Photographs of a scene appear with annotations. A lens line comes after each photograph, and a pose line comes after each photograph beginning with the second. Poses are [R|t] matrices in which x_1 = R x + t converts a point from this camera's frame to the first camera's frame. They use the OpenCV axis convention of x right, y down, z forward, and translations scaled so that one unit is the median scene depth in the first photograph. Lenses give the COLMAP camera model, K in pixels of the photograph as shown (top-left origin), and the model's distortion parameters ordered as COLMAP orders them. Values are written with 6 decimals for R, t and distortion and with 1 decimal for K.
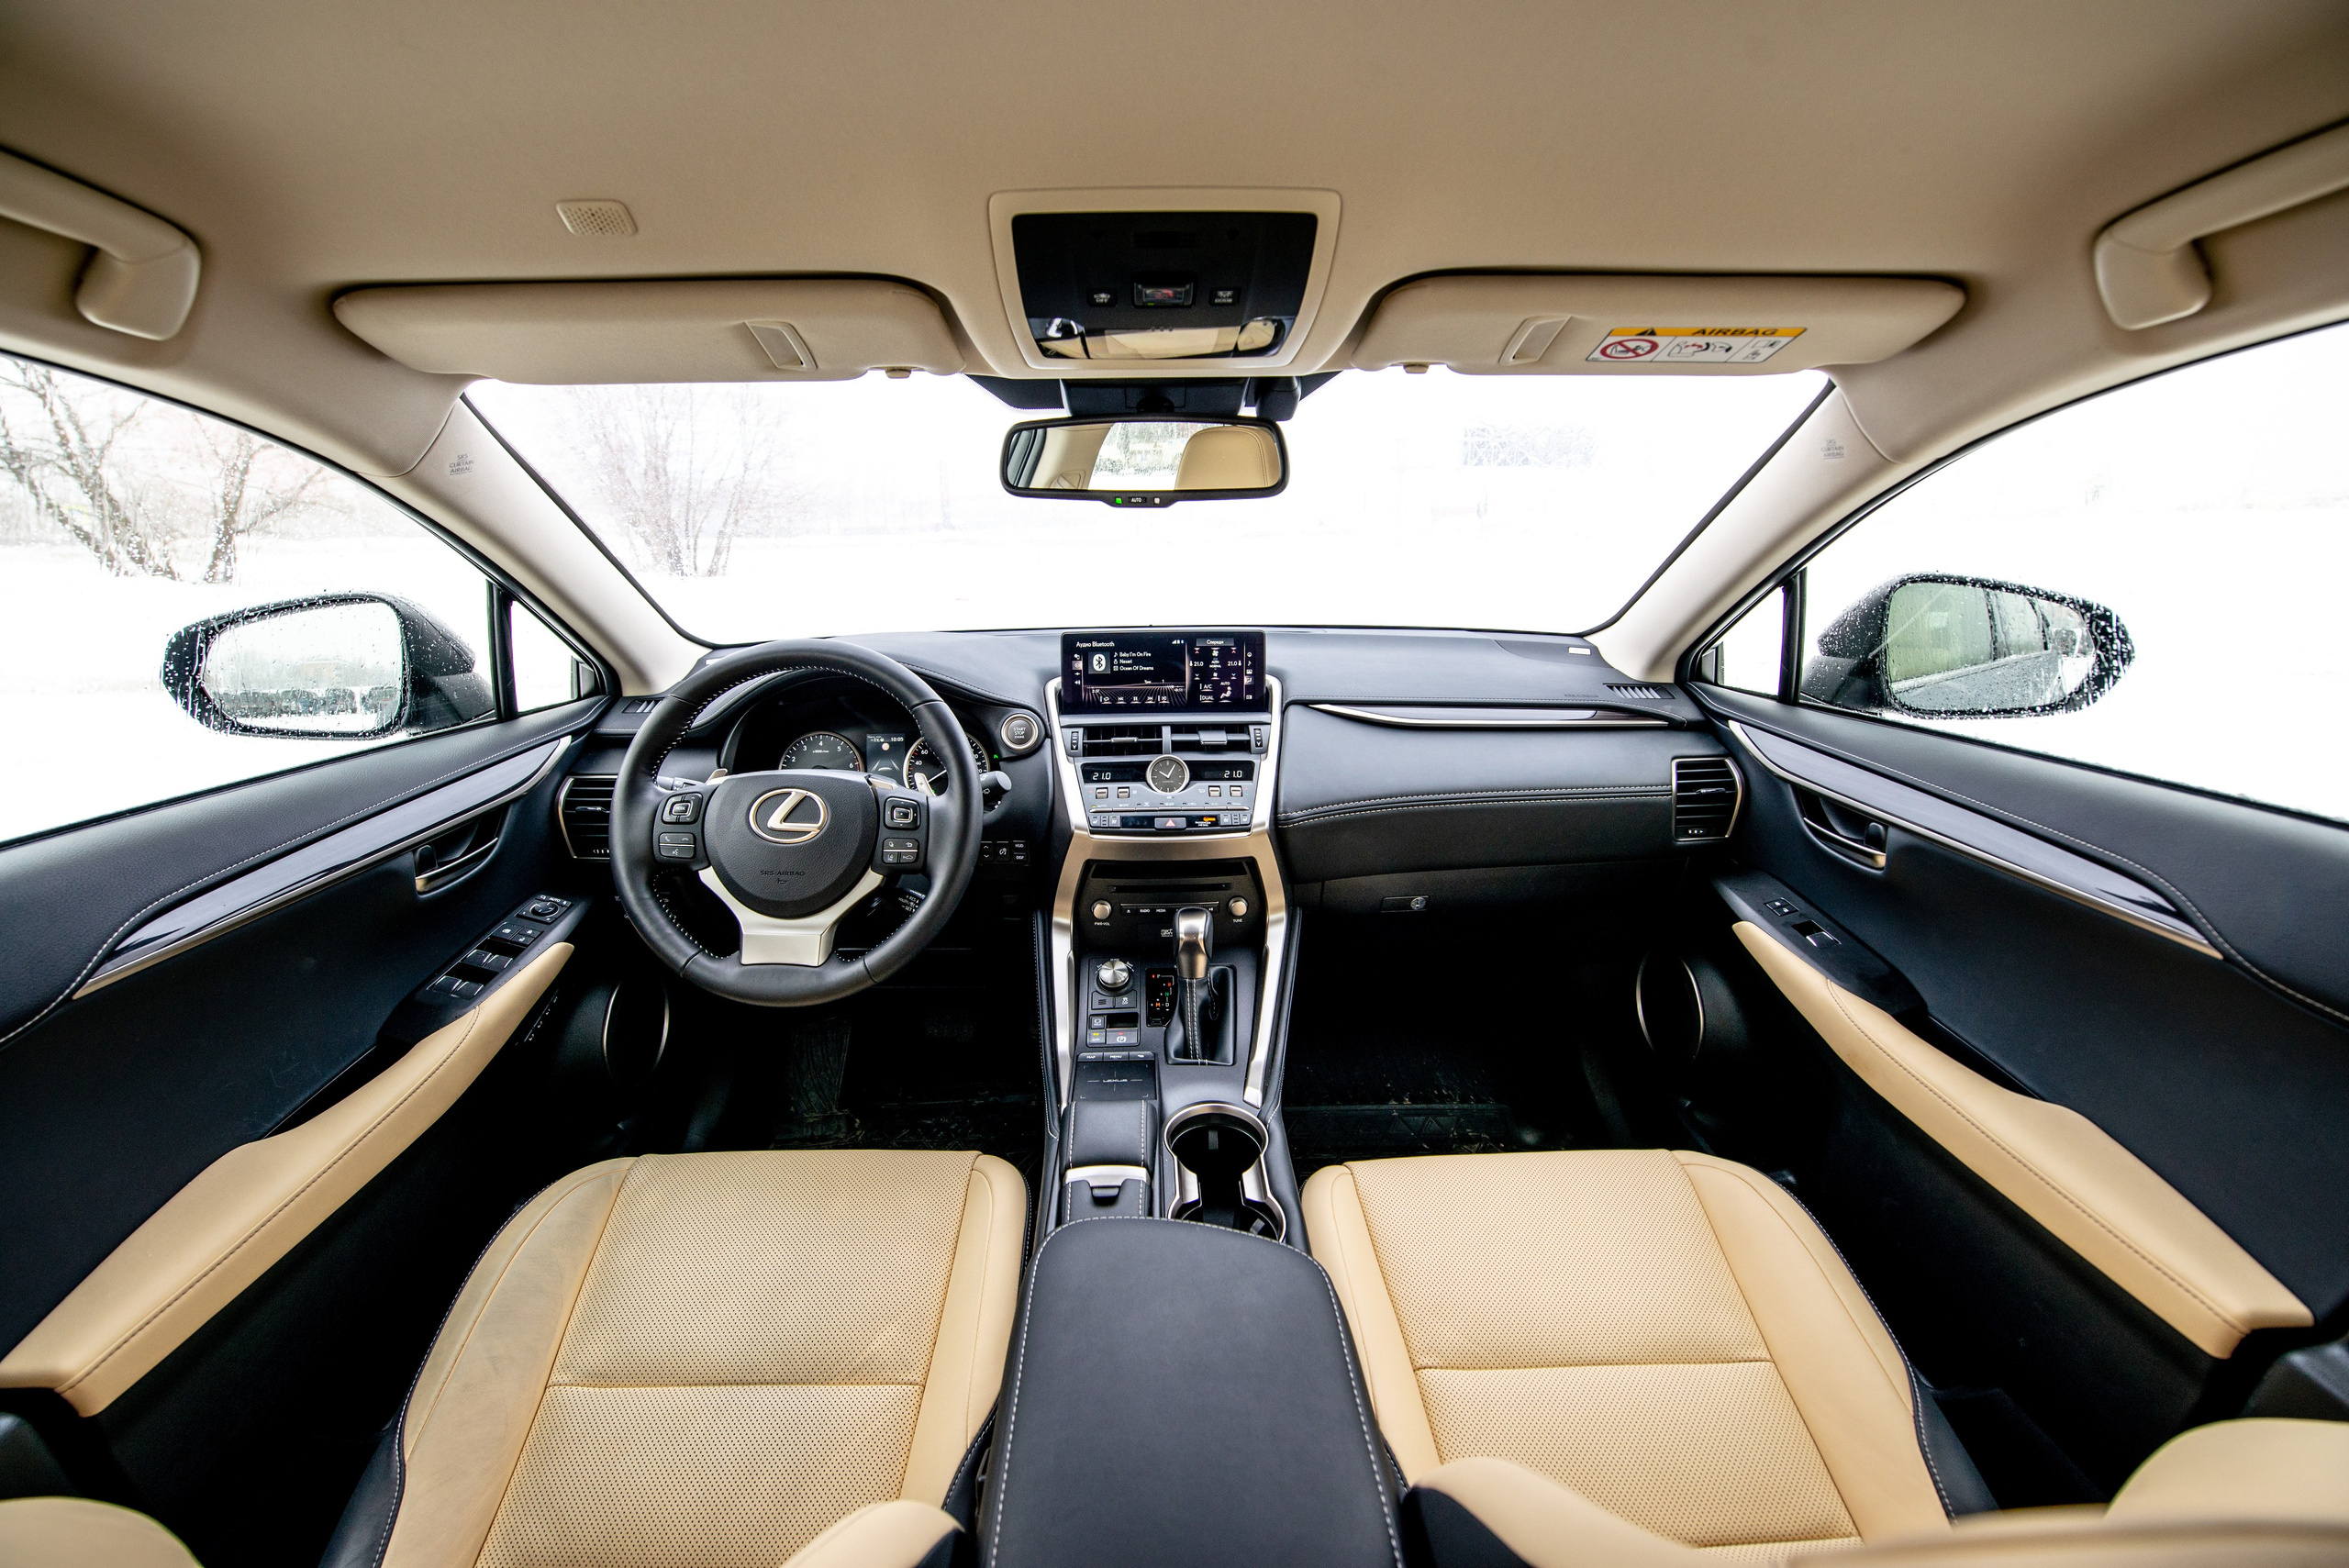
lens RADIAL K [[932.4, 0, 1163.2], [0, 932.4, 770.2], [0, 0, 1]] dist [-0.024483, -0.000382]
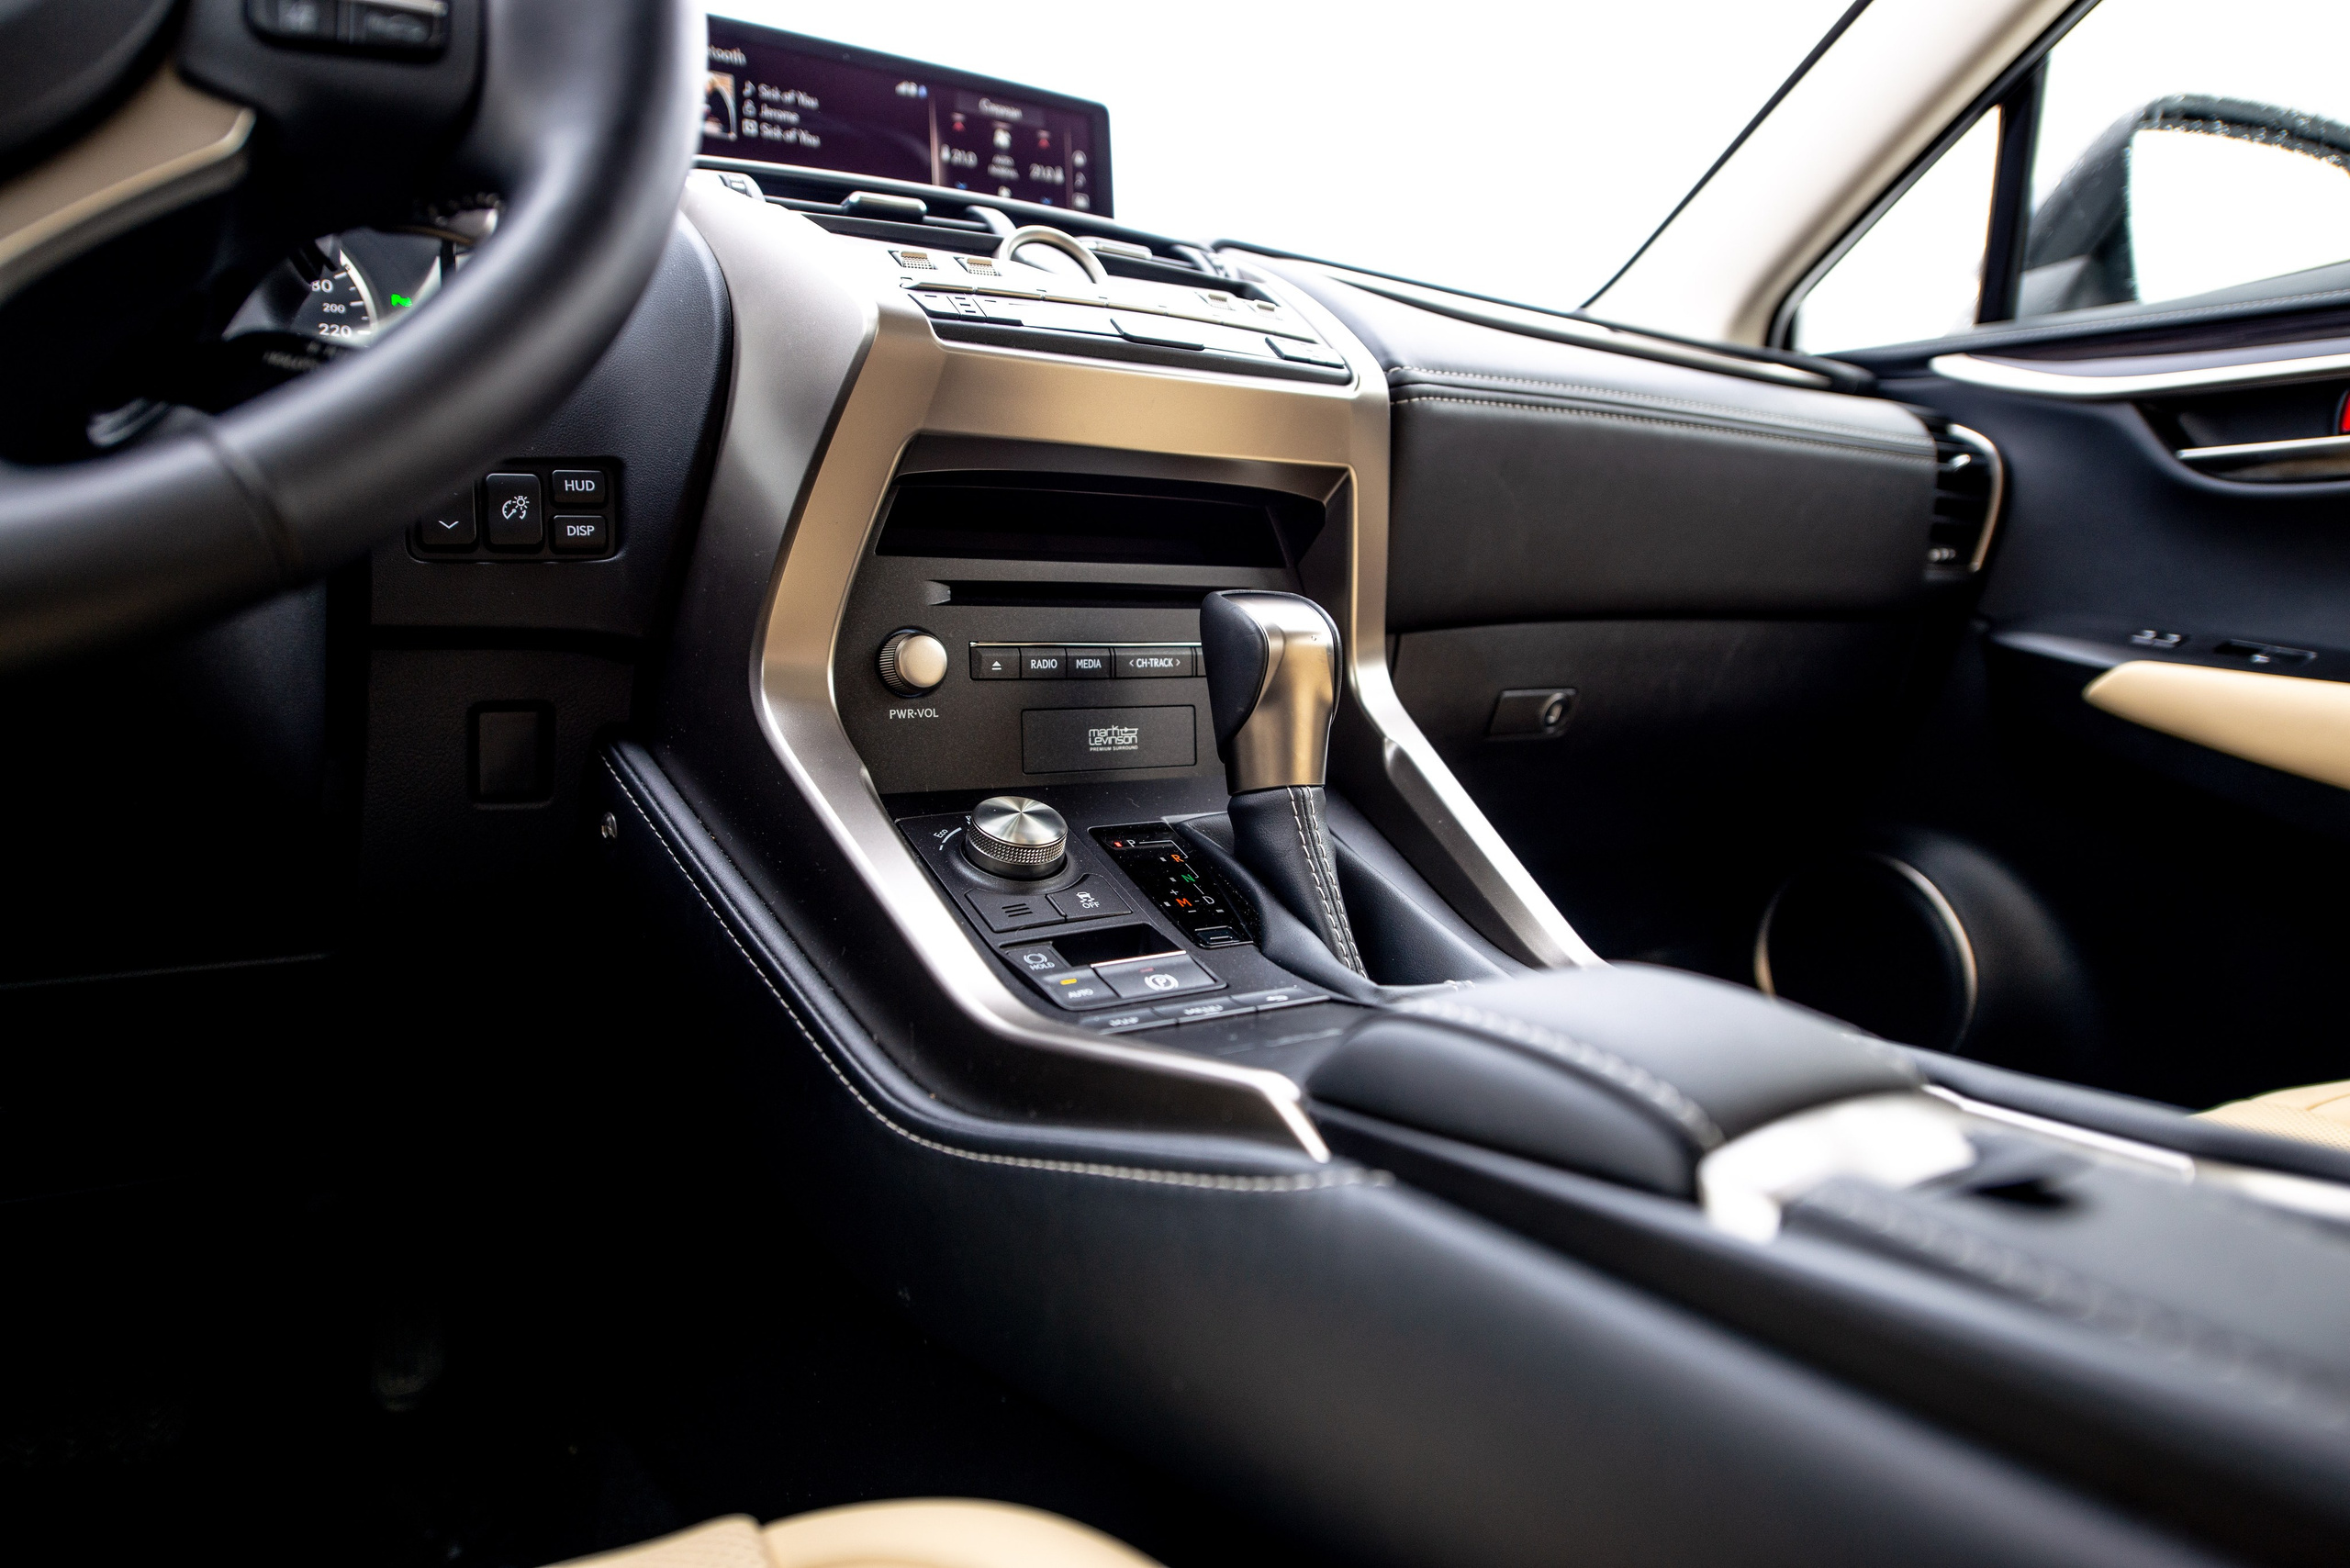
lens RADIAL K [[1539.4, 0, 1174.0], [0, 1539.4, 771.7], [0, 0, 1]] dist [-0.002005, -0.002635]
pose [[0.853487, -0.034168, 0.519992, -0.257141], [0.132112, 0.979436, -0.152484, 0.273889], [-0.504089, 0.198841, 0.840450, 0.545767]]
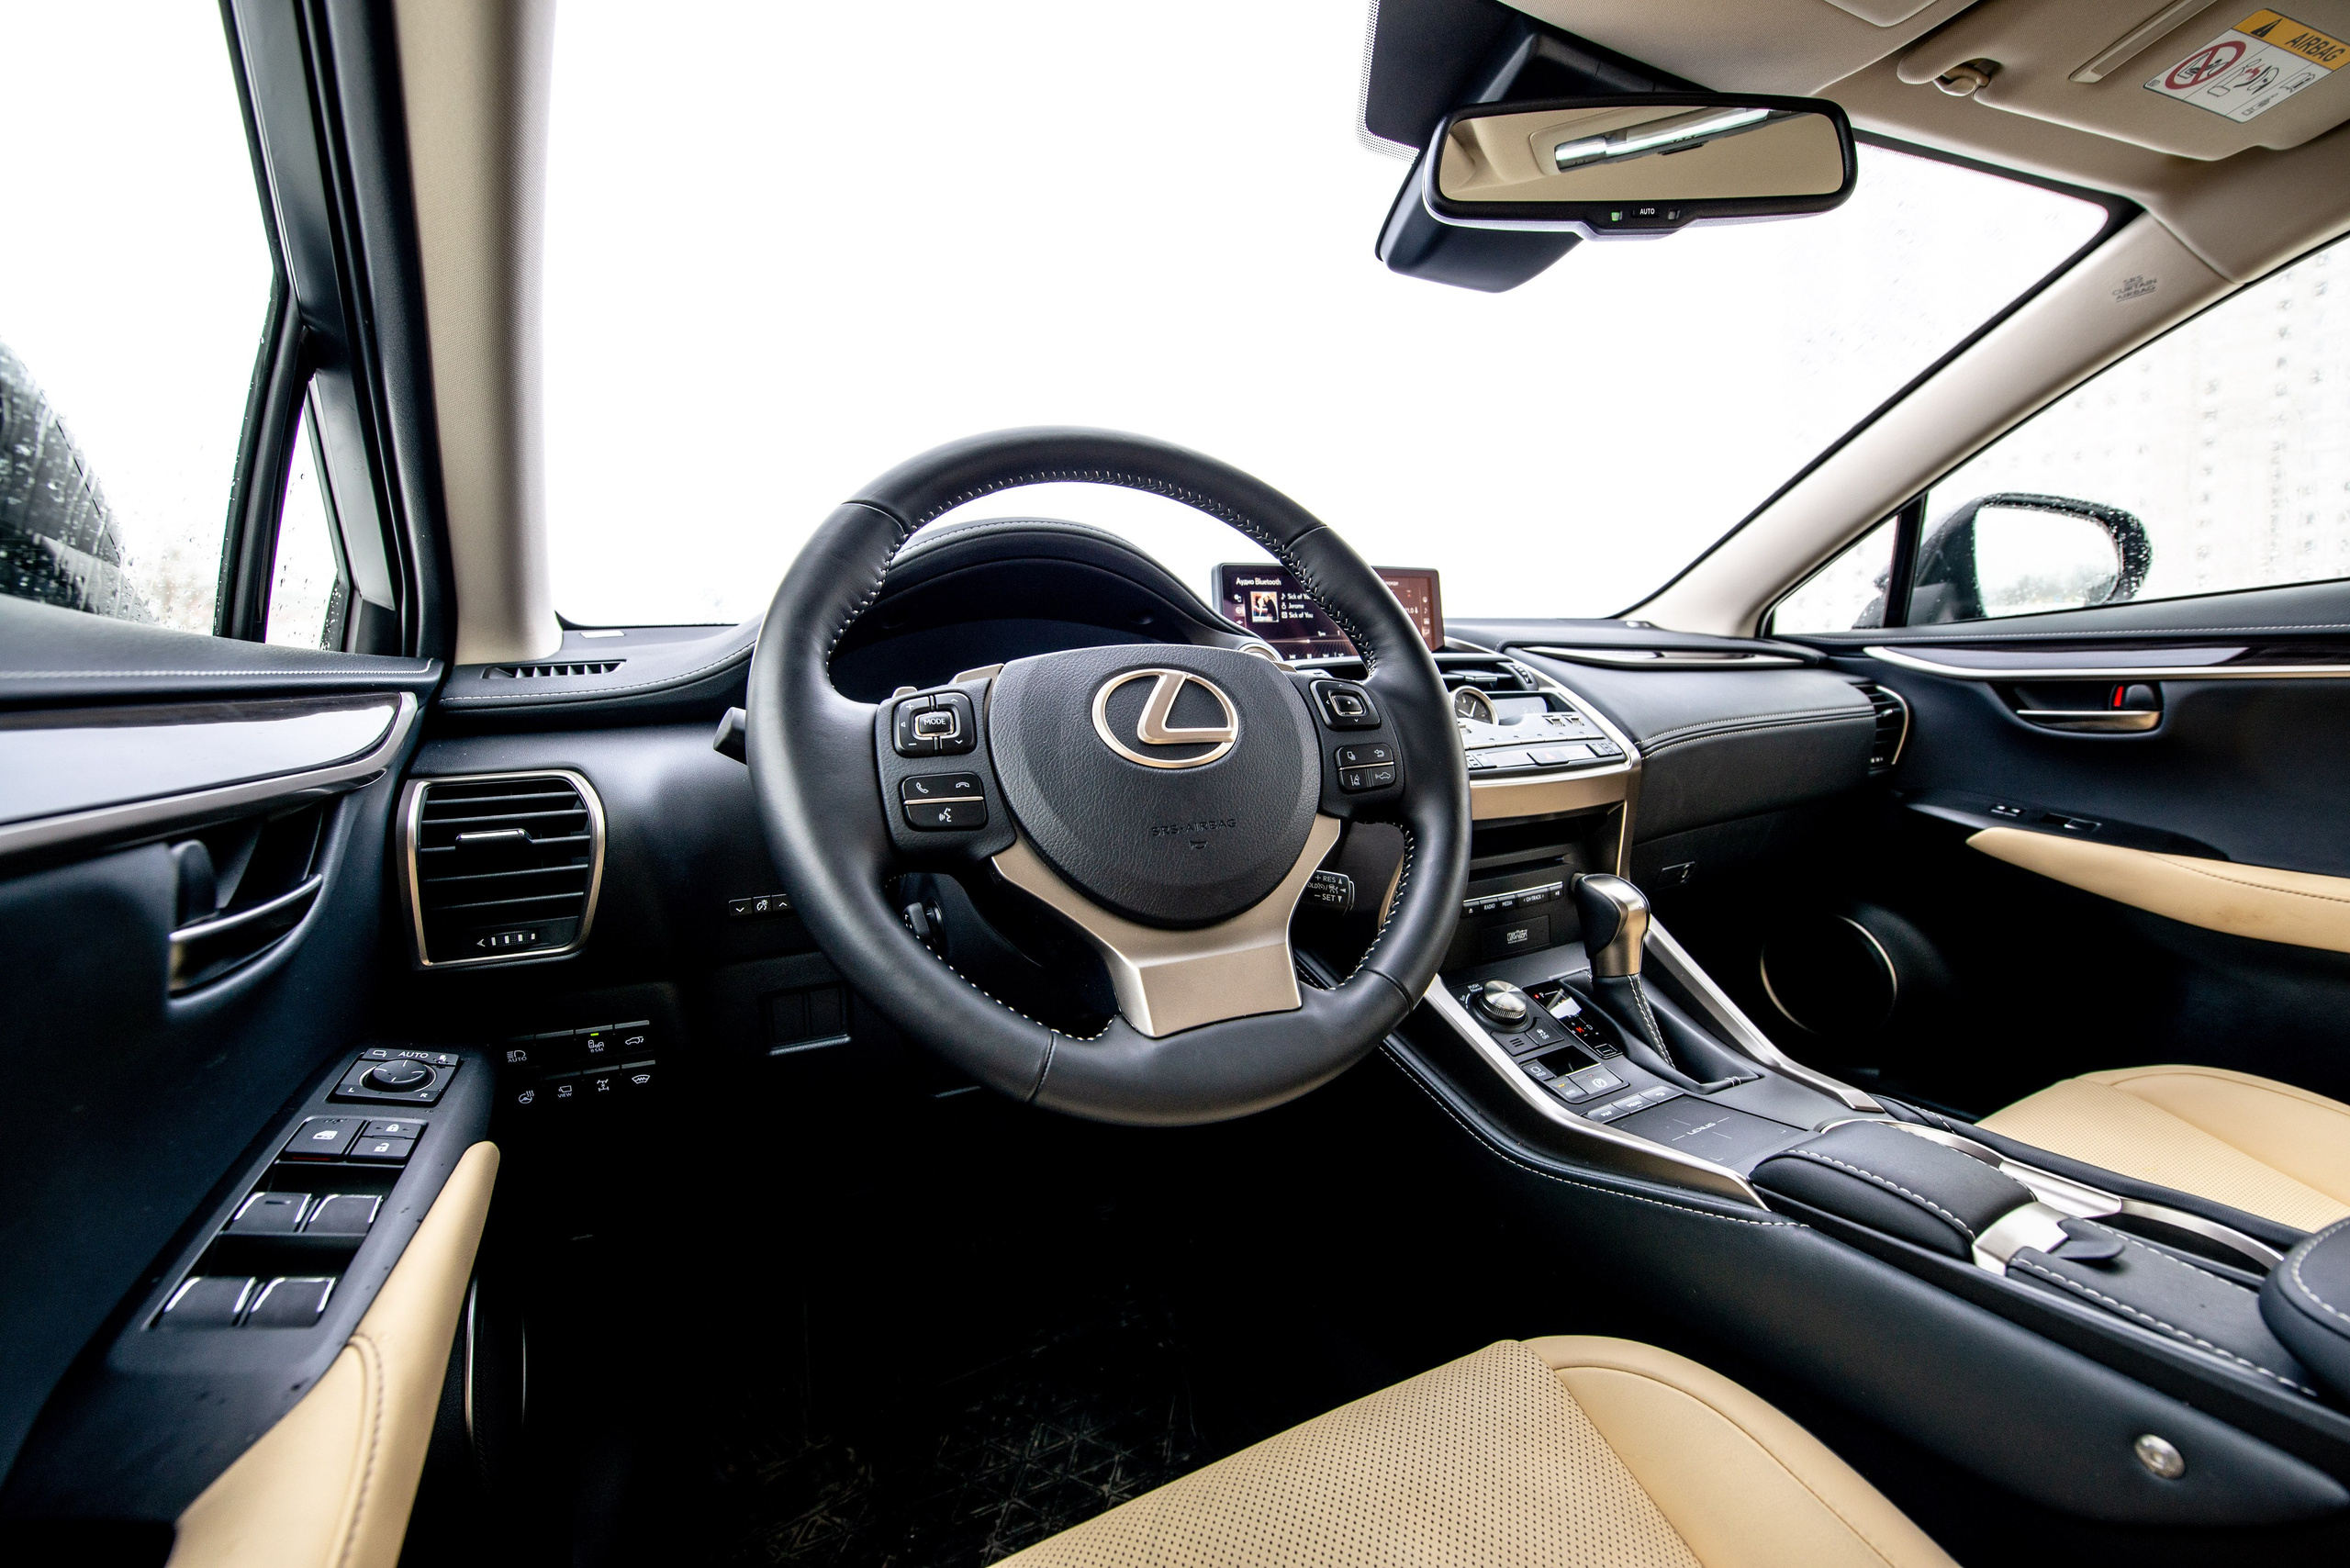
lens RADIAL K [[932.8, 0, 1167.2], [0, 932.8, 768.4], [0, 0, 1]] dist [-0.024483, -0.000382]
pose [[0.906263, -0.065947, 0.417539, -0.509140], [0.147228, 0.975151, -0.165541, 0.130710], [-0.396246, 0.211497, 0.893453, 0.469960]]
